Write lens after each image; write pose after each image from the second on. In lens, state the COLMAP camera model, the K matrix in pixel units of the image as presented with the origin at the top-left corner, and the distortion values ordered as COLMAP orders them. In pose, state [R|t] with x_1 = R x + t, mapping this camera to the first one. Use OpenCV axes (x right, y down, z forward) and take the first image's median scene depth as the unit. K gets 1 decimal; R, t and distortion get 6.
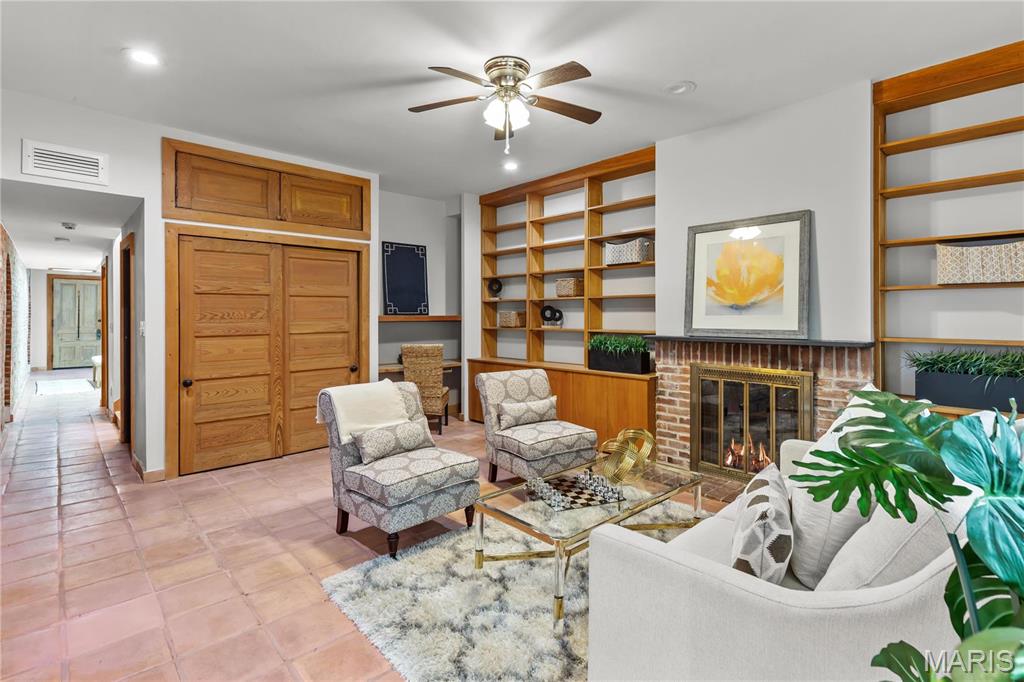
lens RADIAL K [[481.1, 0, 515.4], [0, 481.1, 317.2], [0, 0, 1]] dist [0.003652, 0.000074]
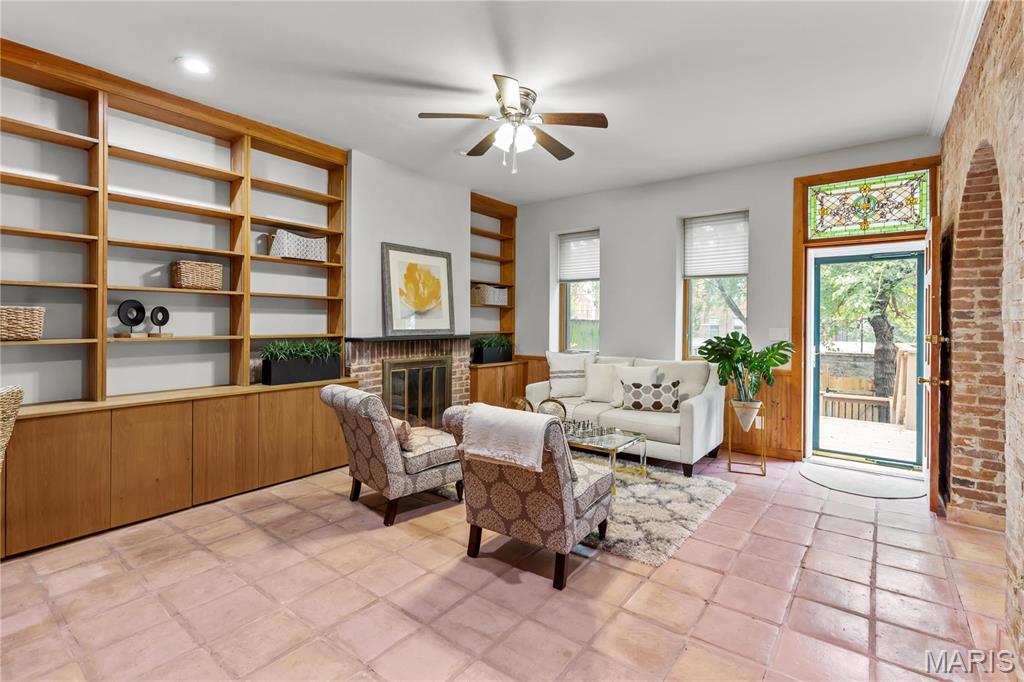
lens RADIAL K [[473.2, 0, 515.2], [0, 473.2, 336.0], [0, 0, 1]] dist [-0.001359, -0.000335]
pose [[-0.163041, -0.033105, 0.986064, -0.800749], [-0.004080, 0.999451, 0.032880, -0.000822], [-0.986611, 0.001338, -0.163087, 0.860362]]
